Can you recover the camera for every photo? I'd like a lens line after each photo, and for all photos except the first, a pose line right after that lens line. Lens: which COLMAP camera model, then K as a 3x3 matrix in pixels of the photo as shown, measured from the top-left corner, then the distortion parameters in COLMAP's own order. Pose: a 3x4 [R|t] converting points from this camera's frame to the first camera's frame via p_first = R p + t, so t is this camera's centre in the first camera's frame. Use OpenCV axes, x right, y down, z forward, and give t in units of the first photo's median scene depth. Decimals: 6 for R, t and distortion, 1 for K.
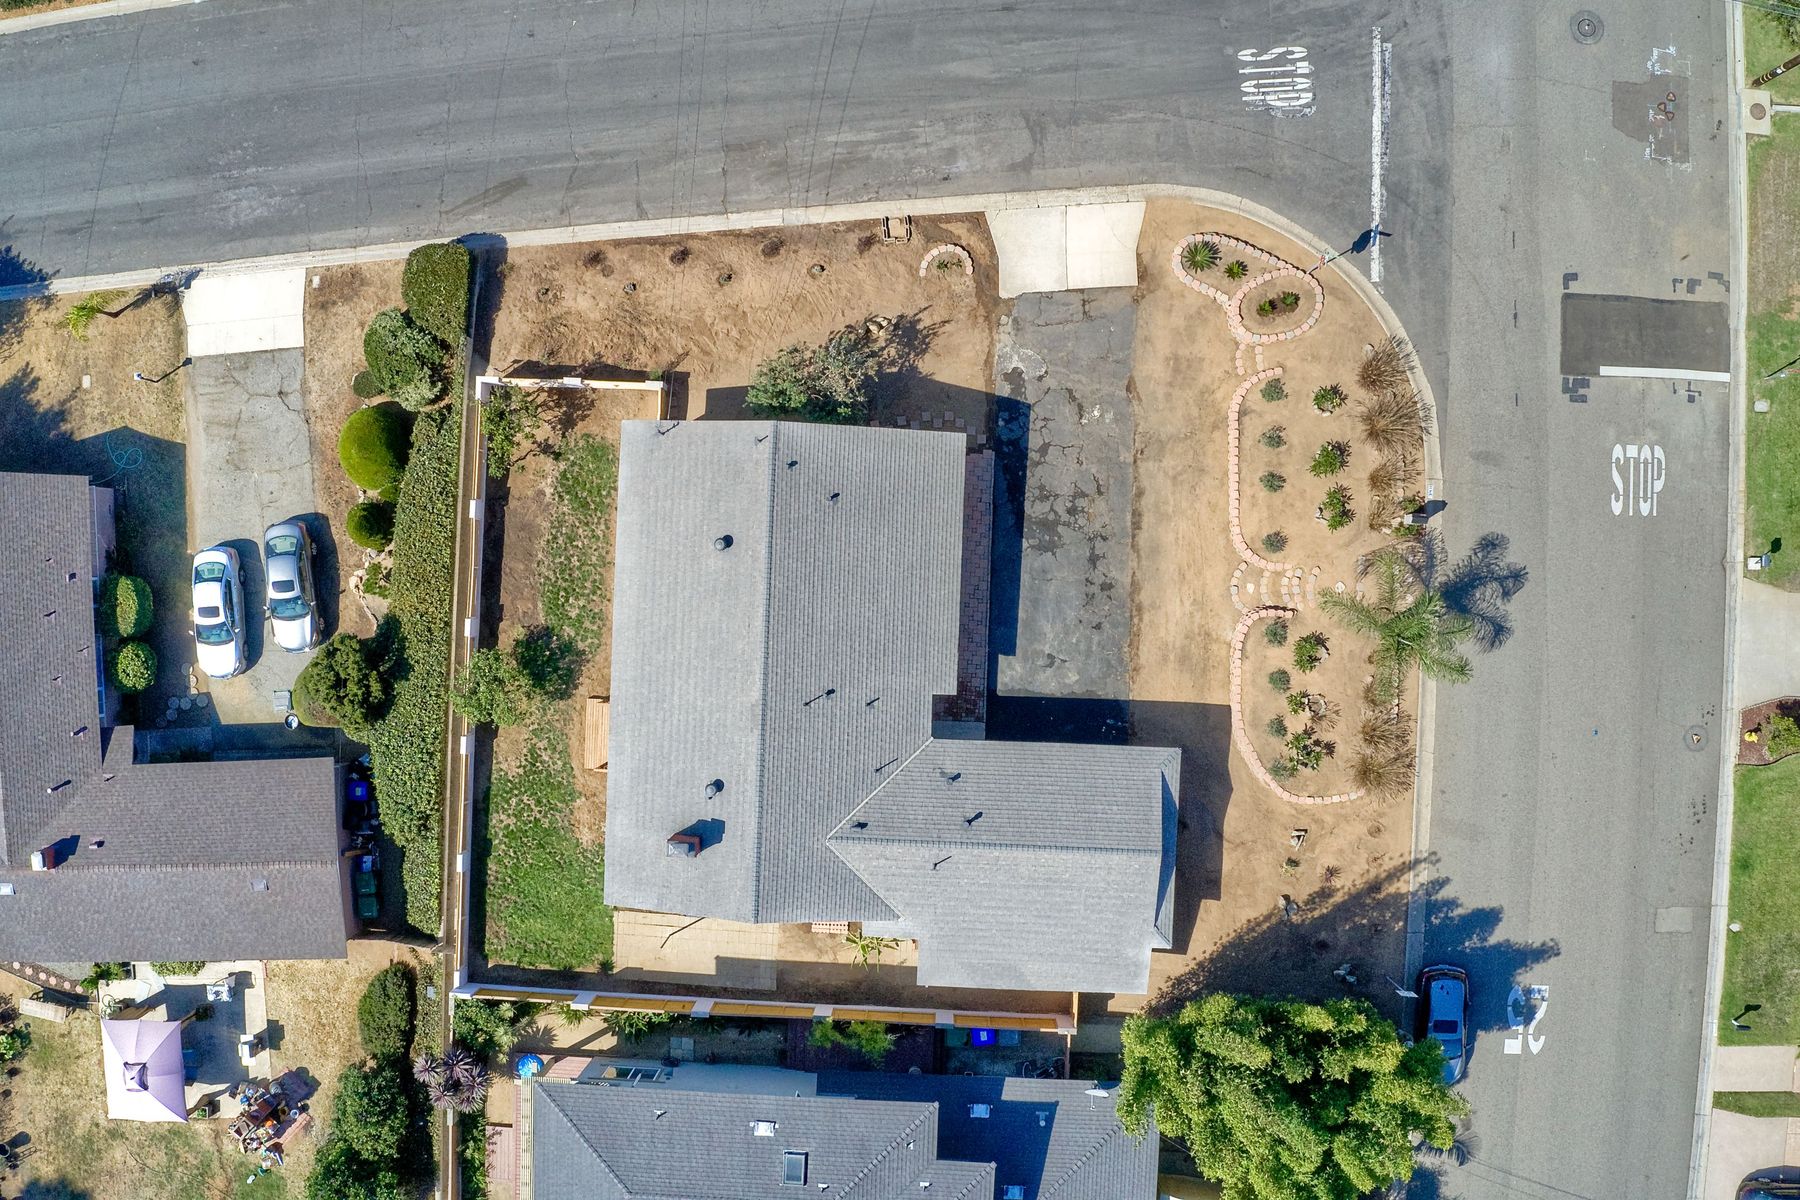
lens RADIAL K [[1677.9, 0, 900.0], [0, 1677.9, 600.0], [0, 0, 1]] dist [-0.181900, 0.009628]
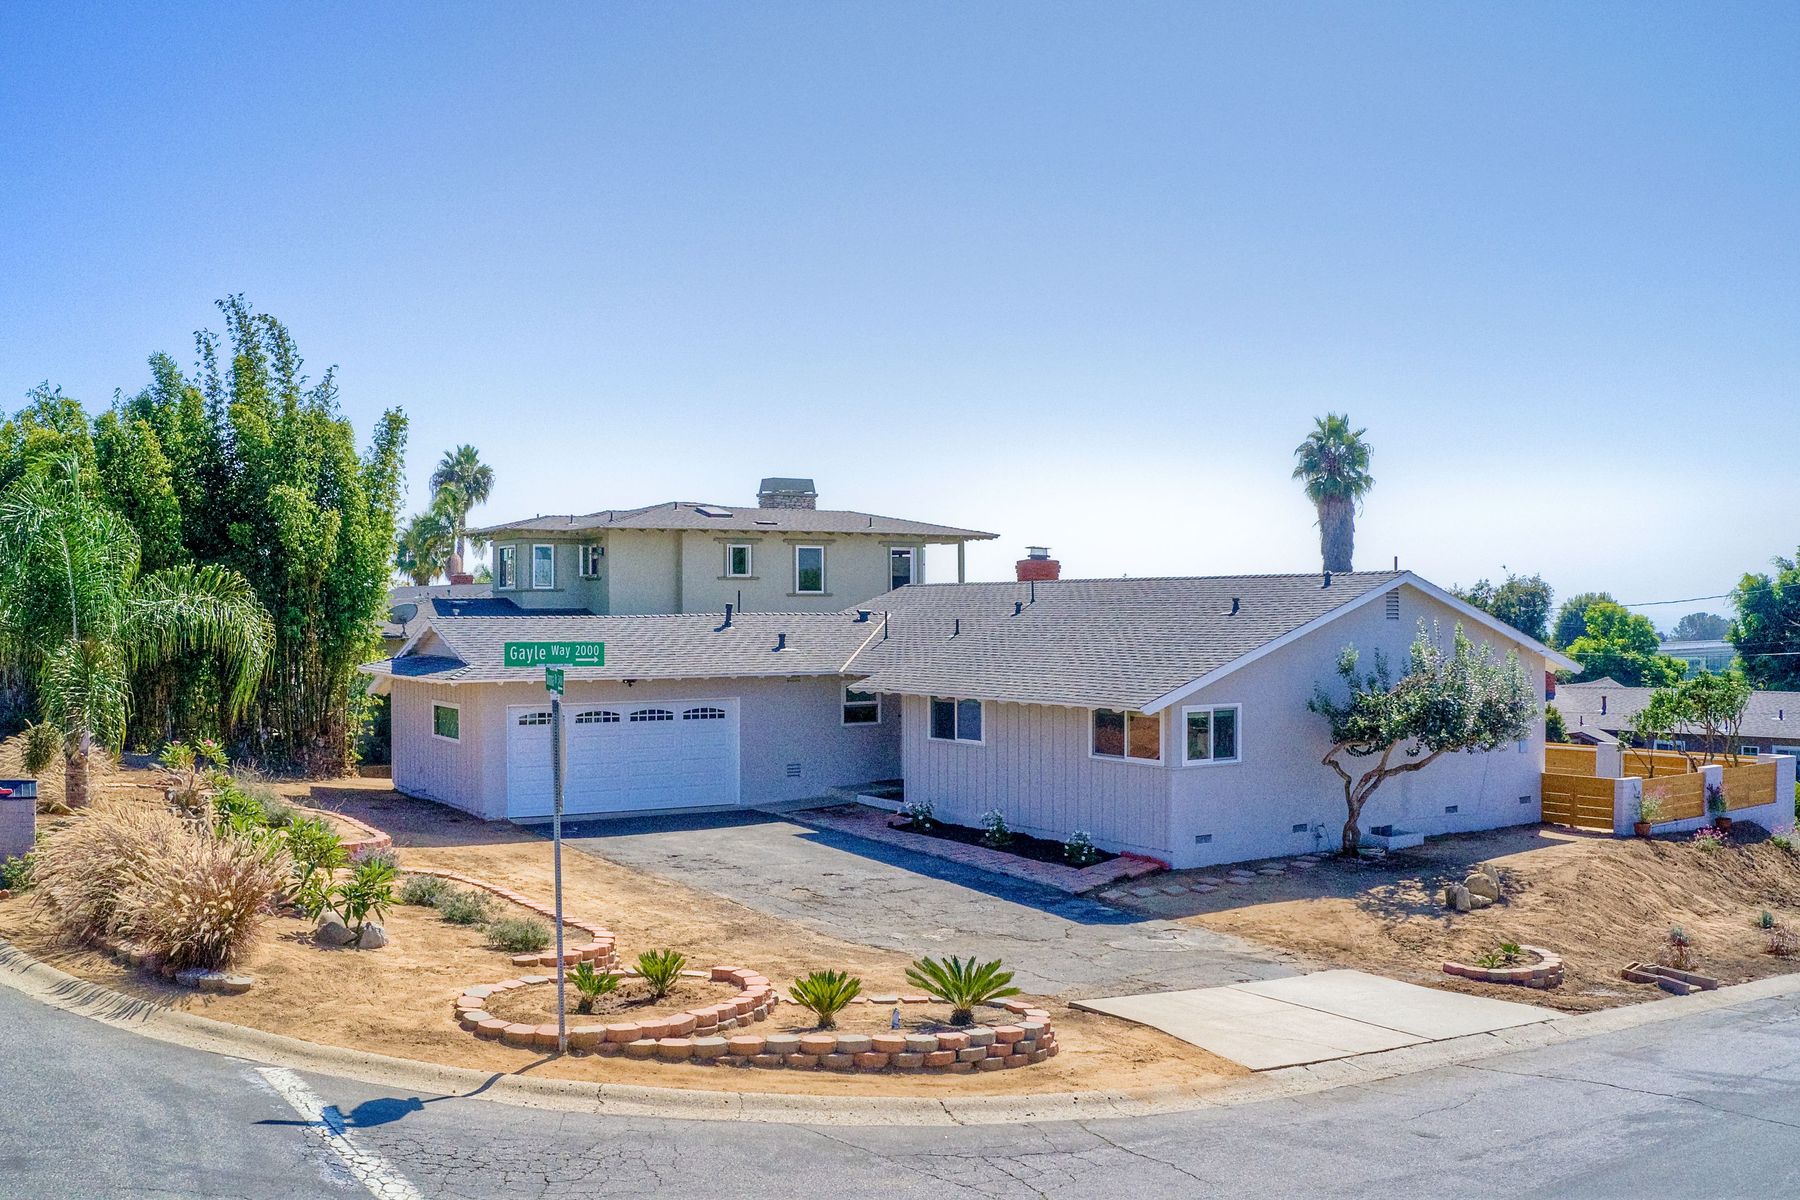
lens RADIAL K [[1677.9, 0, 900.0], [0, 1677.9, 600.0], [0, 0, 1]] dist [-0.181900, 0.009628]
pose [[-0.818857, 0.023059, -0.573534, 0.338861], [-0.573629, 0.002890, 0.819110, -0.417739], [0.020545, 0.999730, 0.010861, 0.922164]]
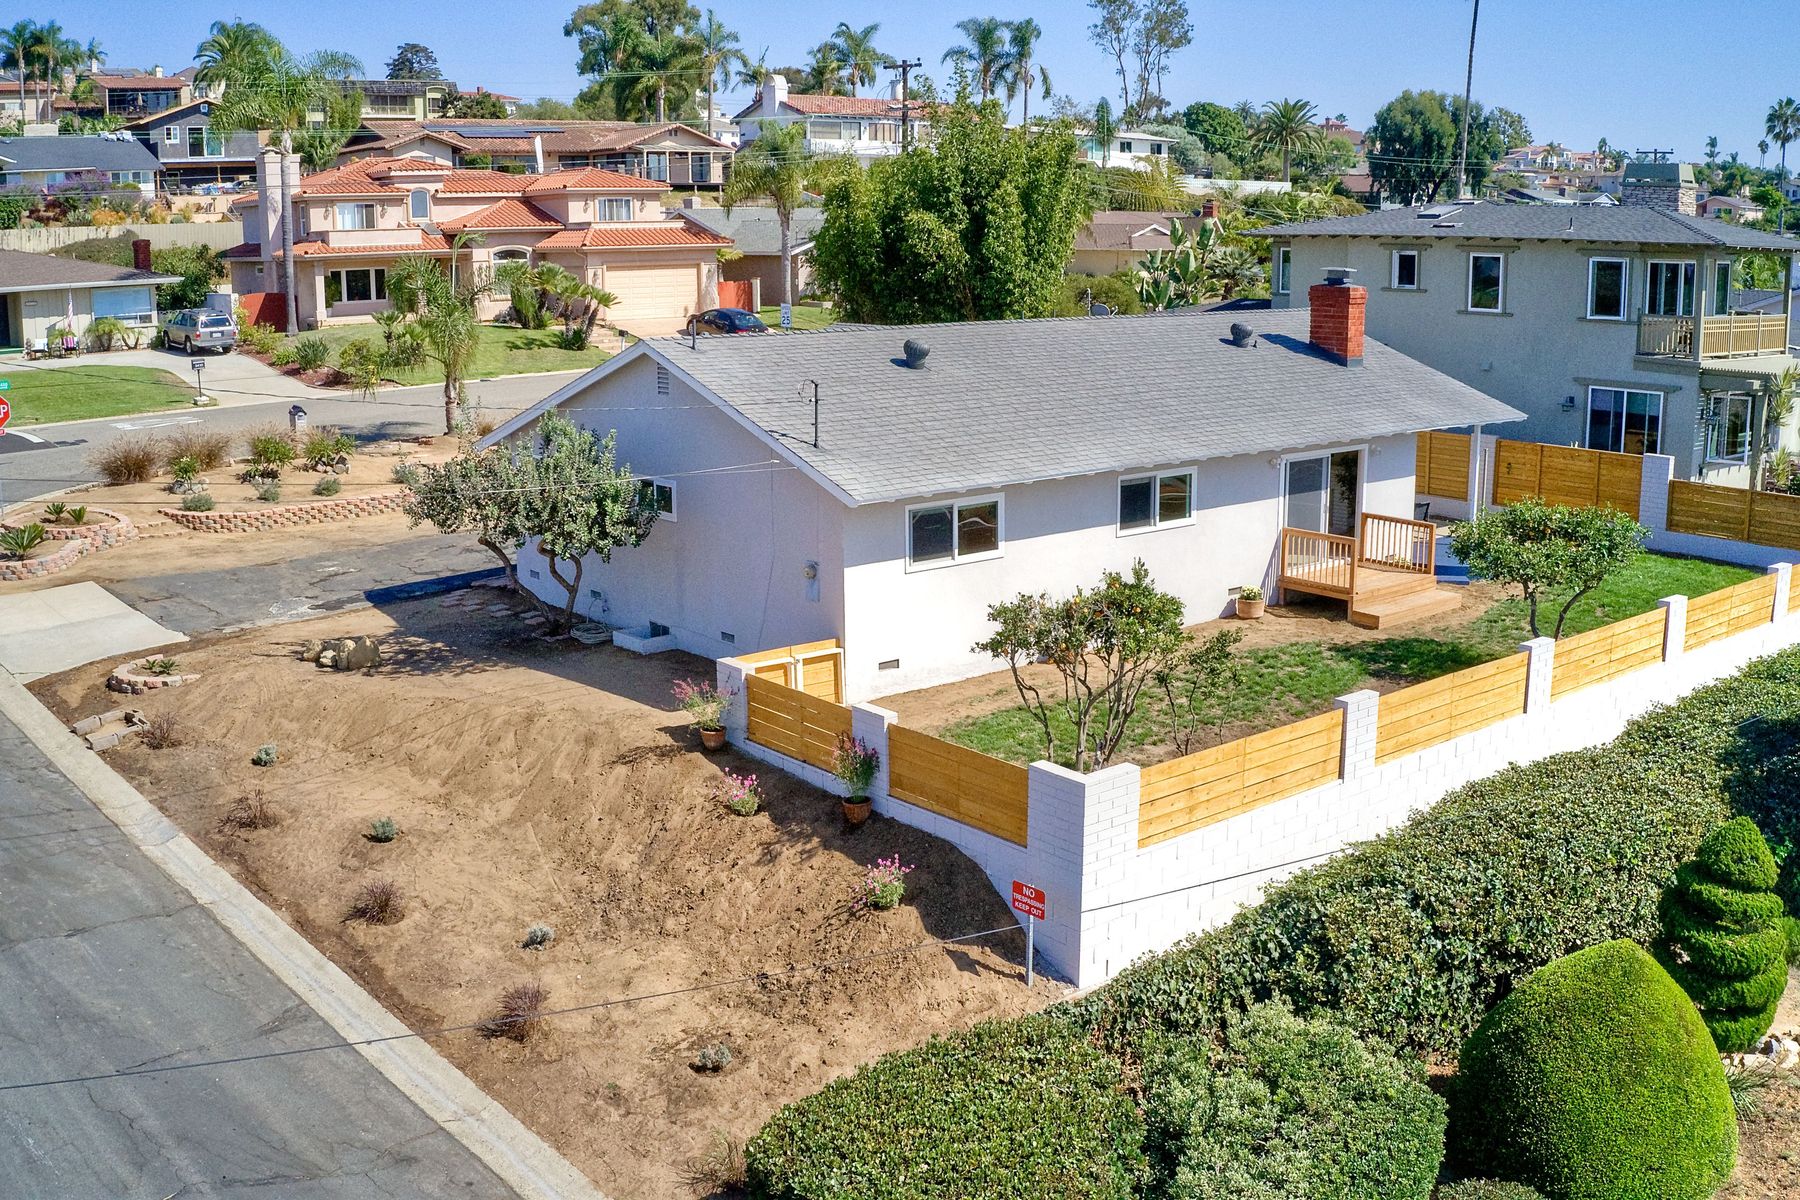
lens RADIAL K [[1677.9, 0, 900.0], [0, 1677.9, 600.0], [0, 0, 1]] dist [-0.181900, 0.009628]
pose [[-0.662860, -0.130296, 0.737319, -0.437751], [0.748201, -0.152747, 0.645650, -0.335515], [0.028498, 0.979638, 0.198737, 0.904356]]
